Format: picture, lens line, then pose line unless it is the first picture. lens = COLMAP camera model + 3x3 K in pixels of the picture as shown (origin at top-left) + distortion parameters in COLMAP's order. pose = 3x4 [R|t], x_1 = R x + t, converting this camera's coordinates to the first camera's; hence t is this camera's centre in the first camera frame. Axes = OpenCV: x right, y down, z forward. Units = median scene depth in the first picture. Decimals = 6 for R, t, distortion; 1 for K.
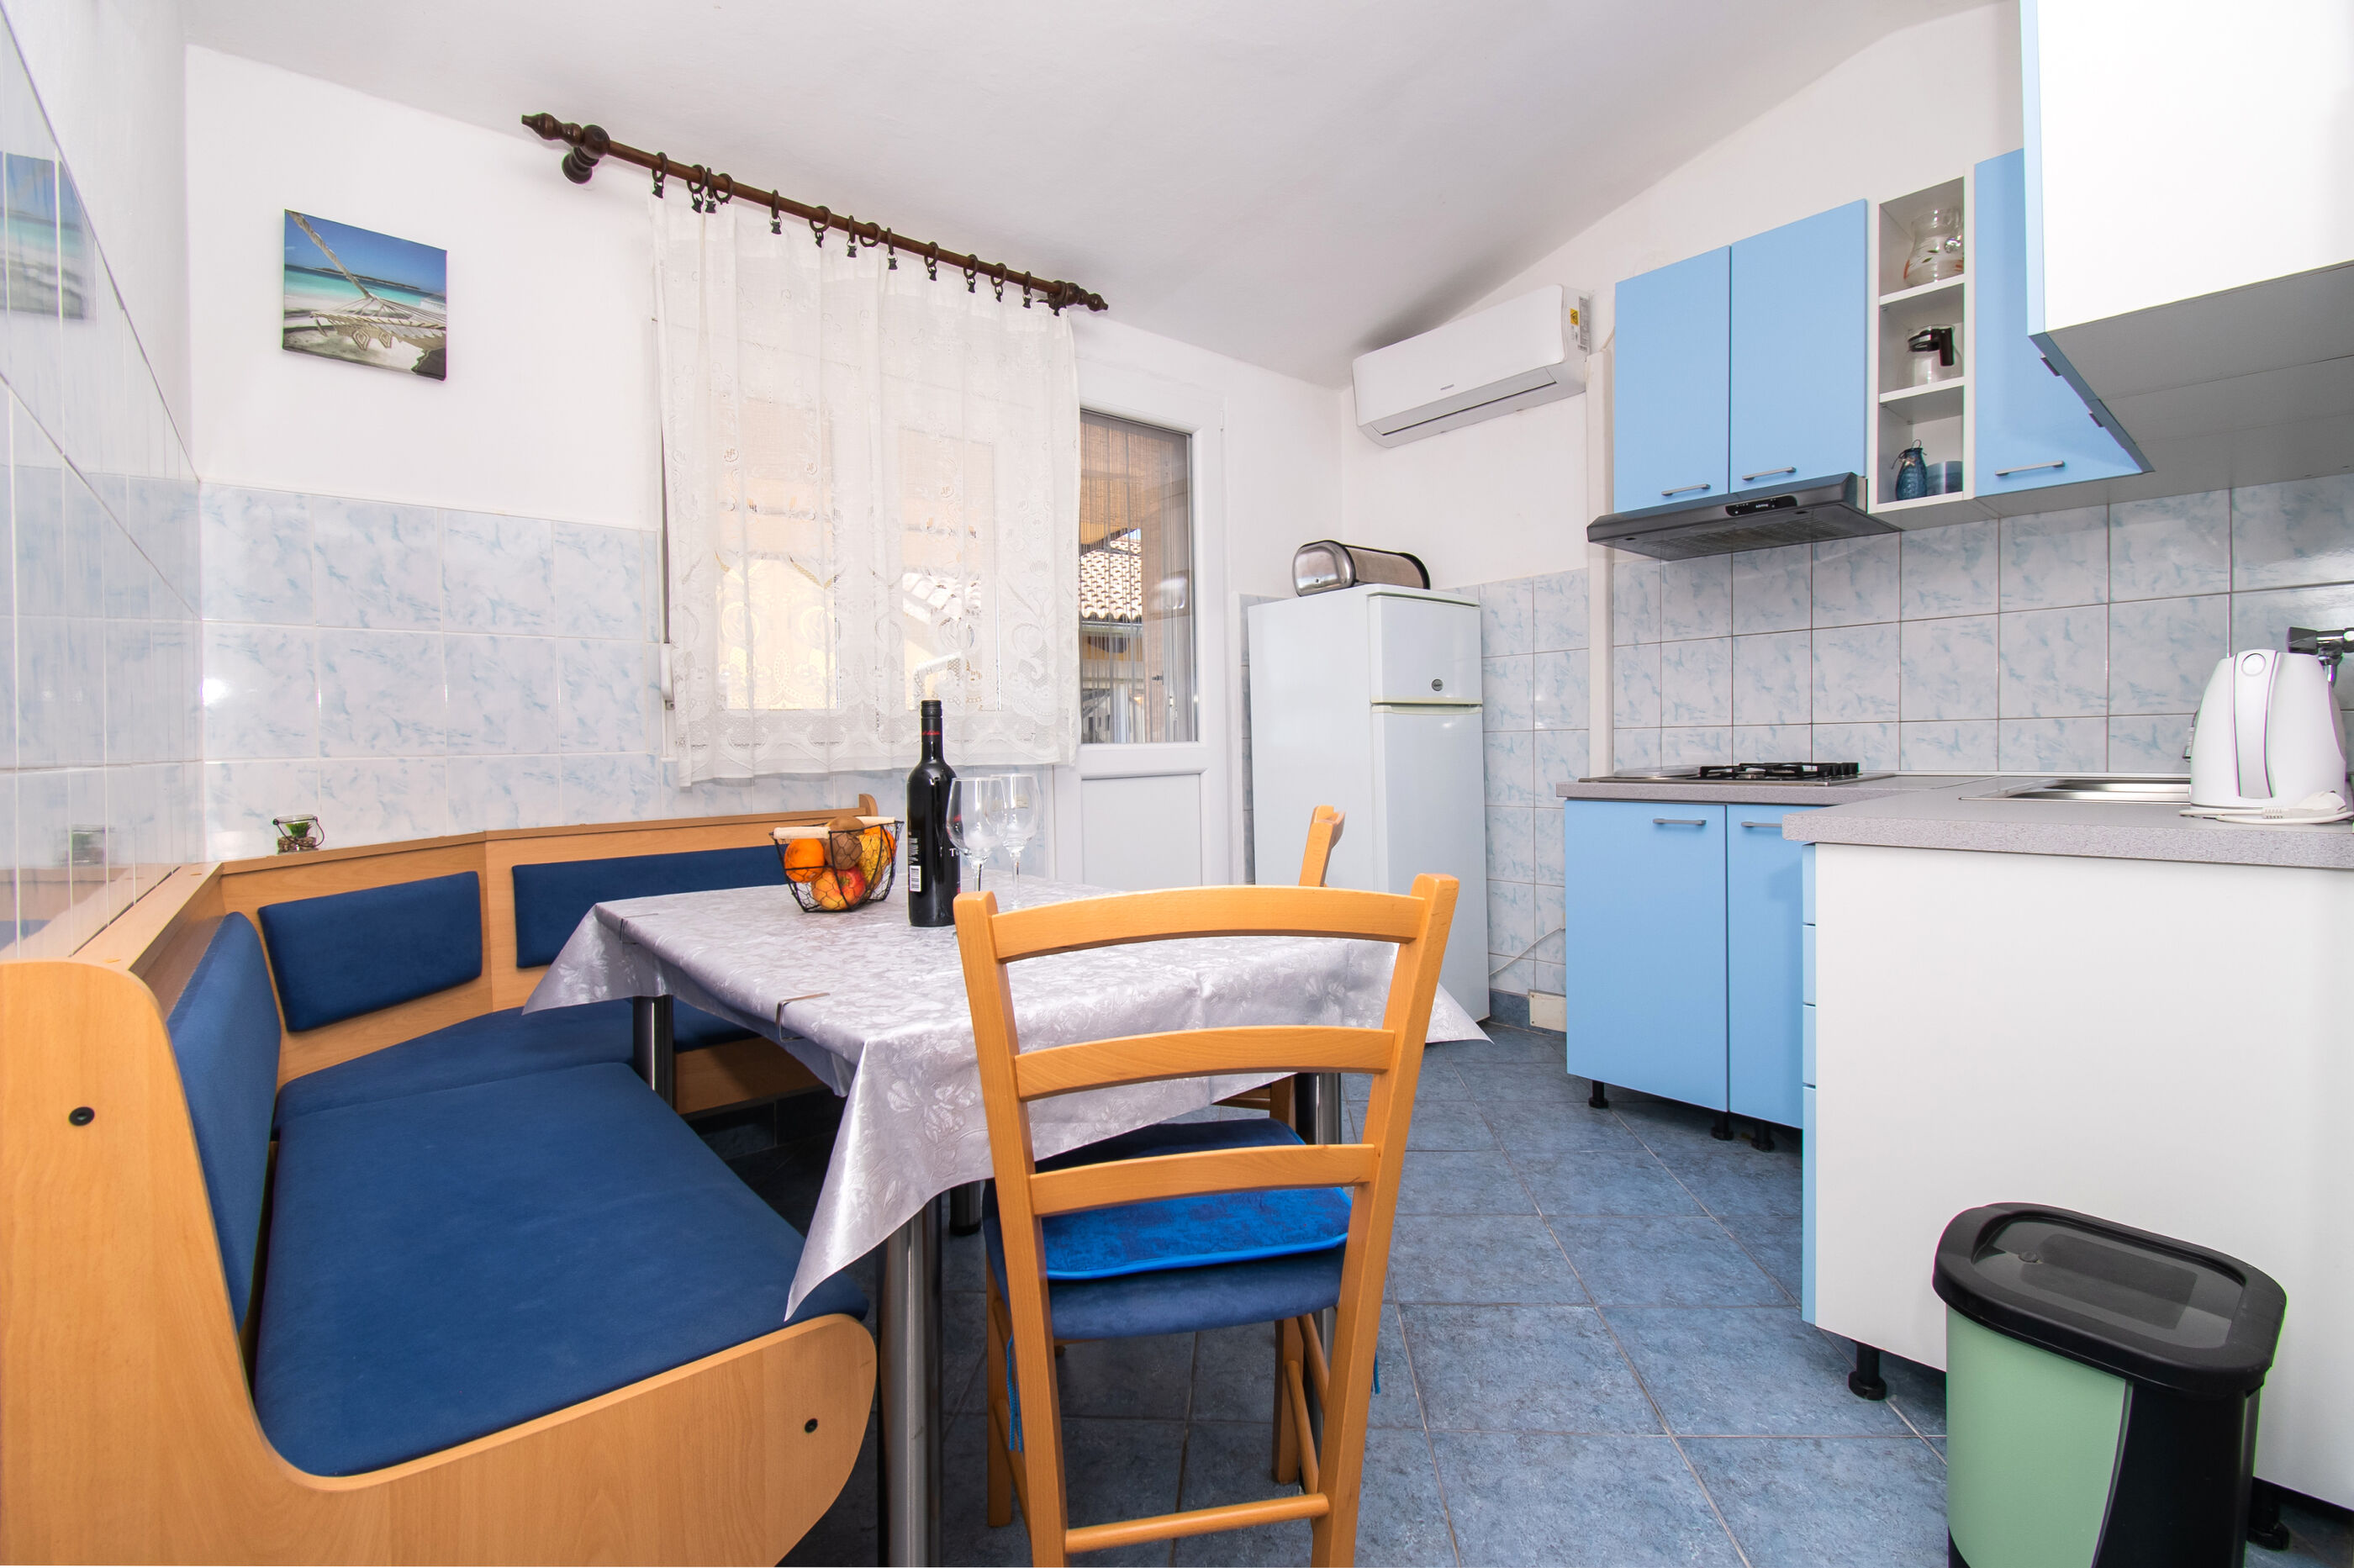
lens RADIAL K [[1041.9, 0, 1189.3], [0, 1041.9, 764.6], [0, 0, 1]] dist [0.009342, -0.017050]
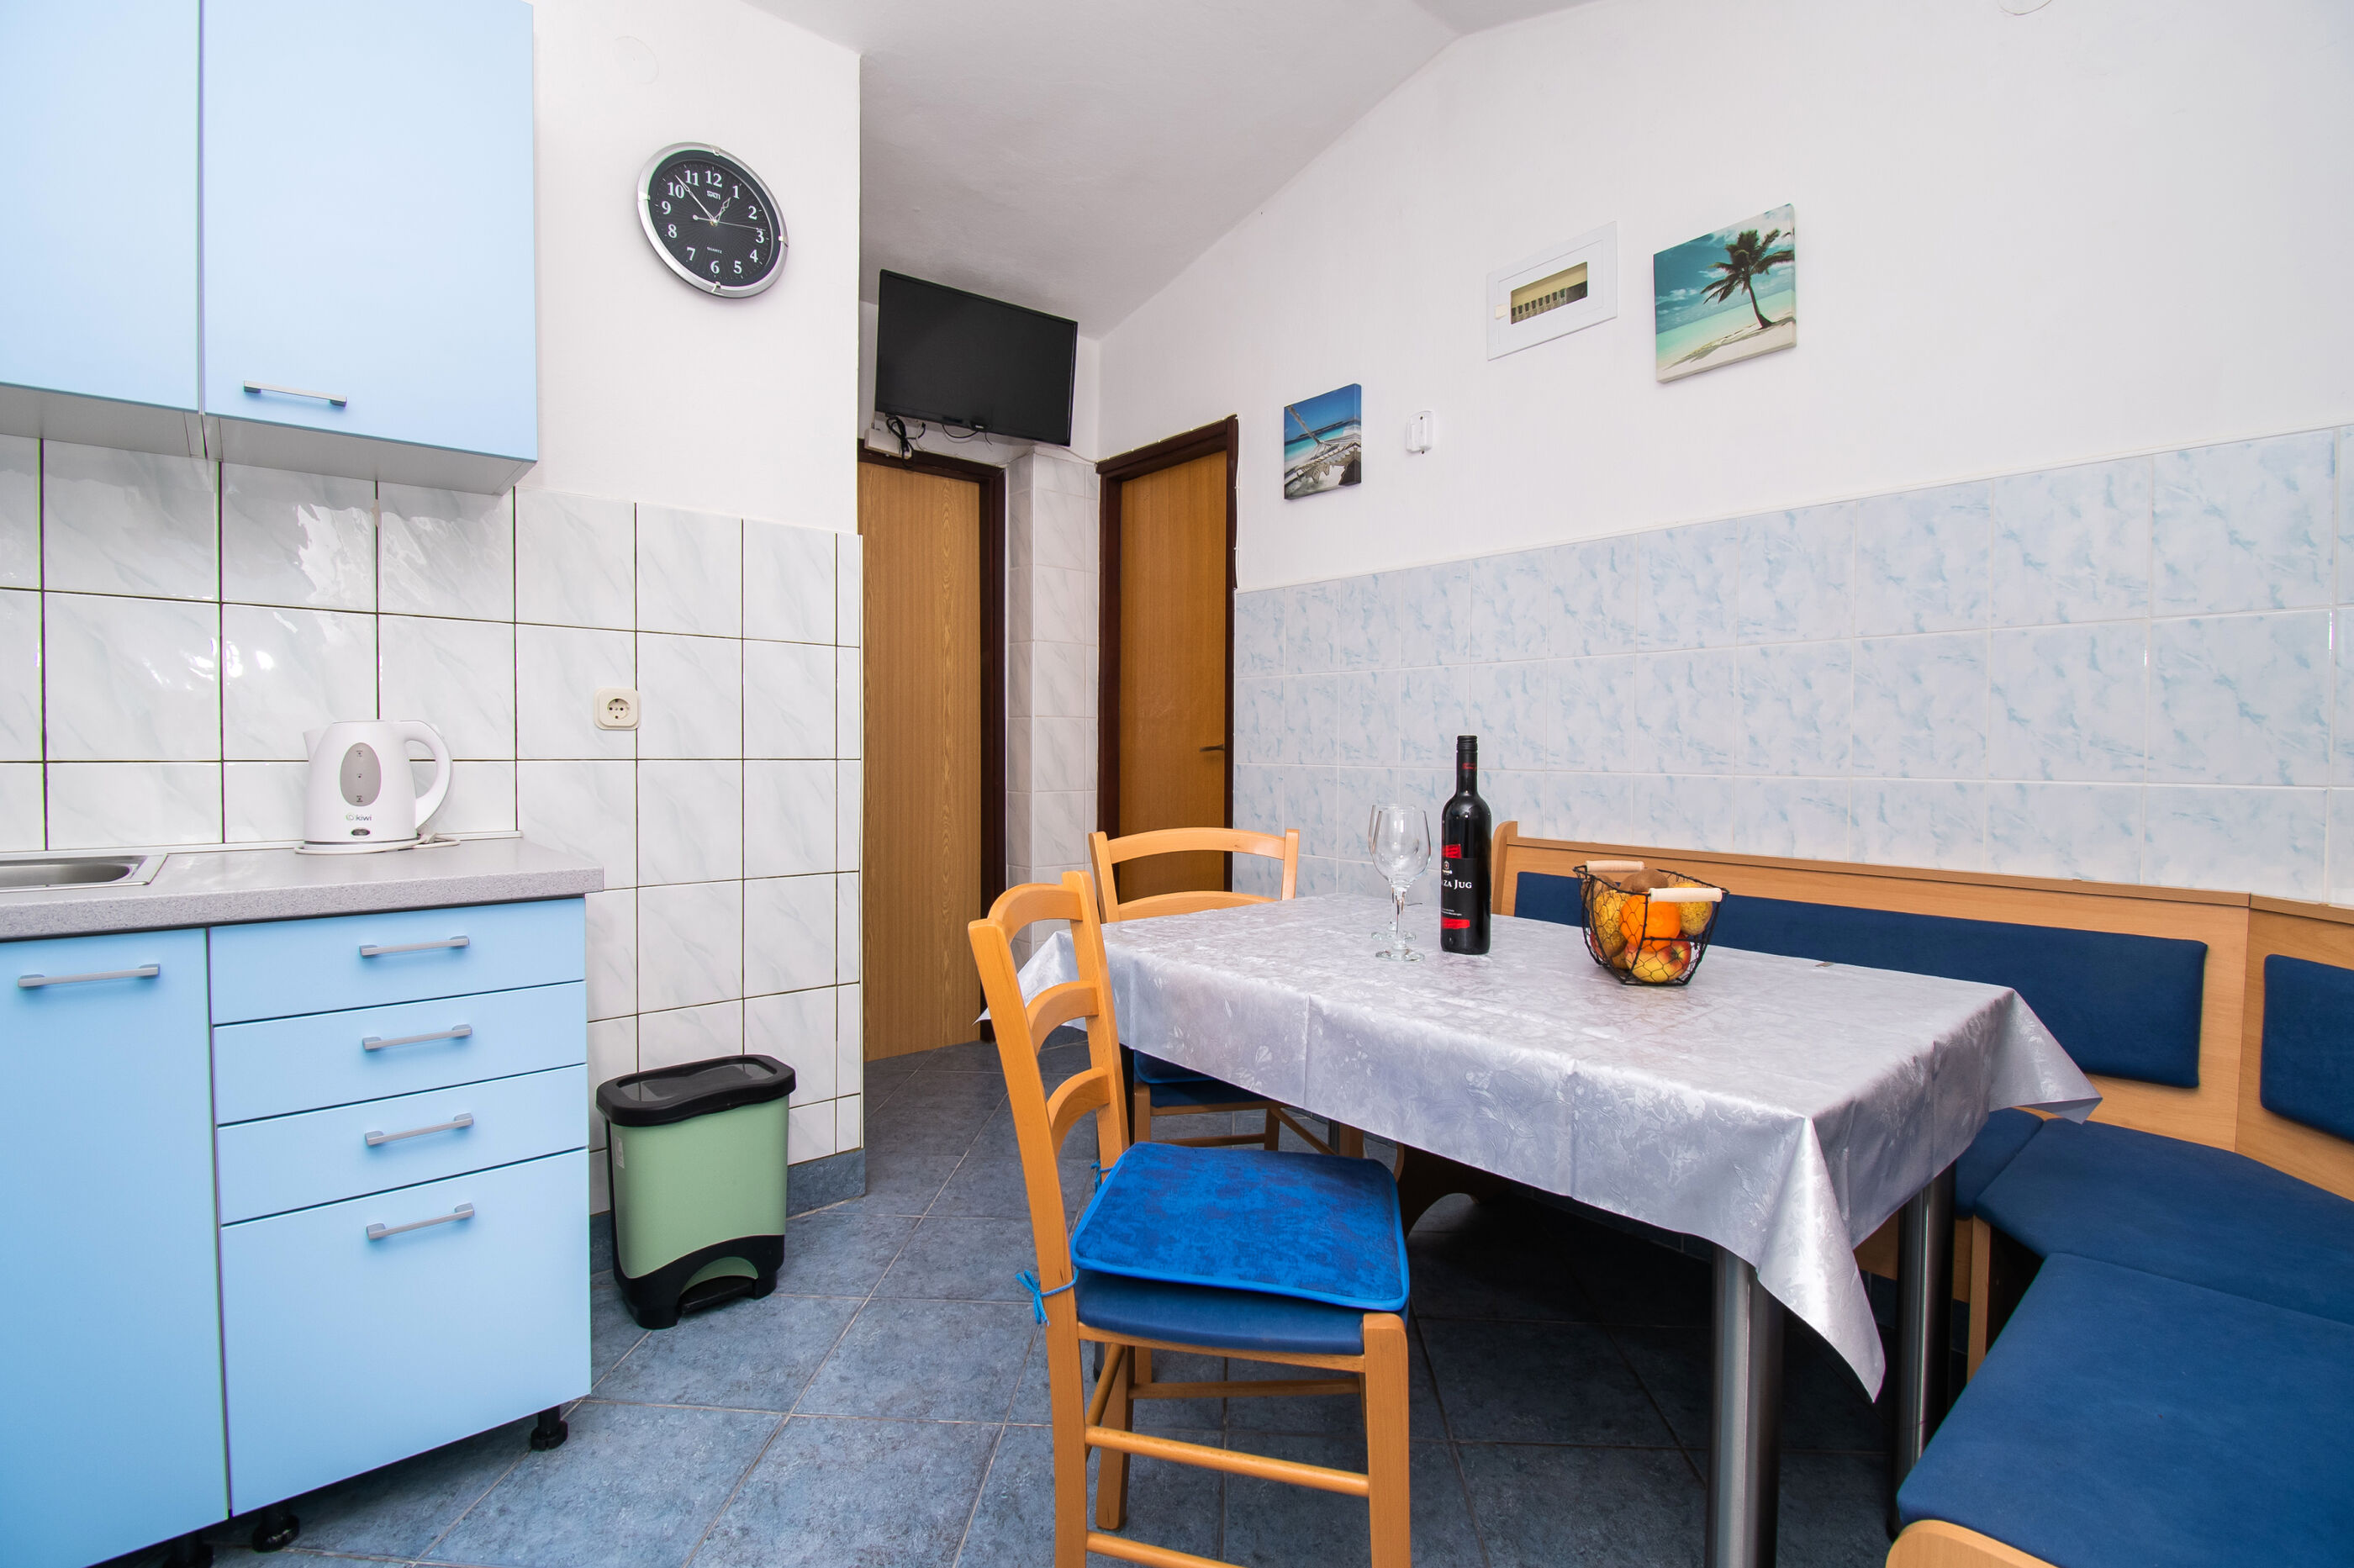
lens RADIAL K [[1041.9, 0, 1182.2], [0, 1041.9, 774.8], [0, 0, 1]] dist [0.009342, -0.017050]
pose [[-0.999802, 0.015639, -0.012290, 0.027703], [0.015010, 0.998650, 0.049737, -0.045492], [0.013051, 0.049542, -0.998687, 1.174203]]
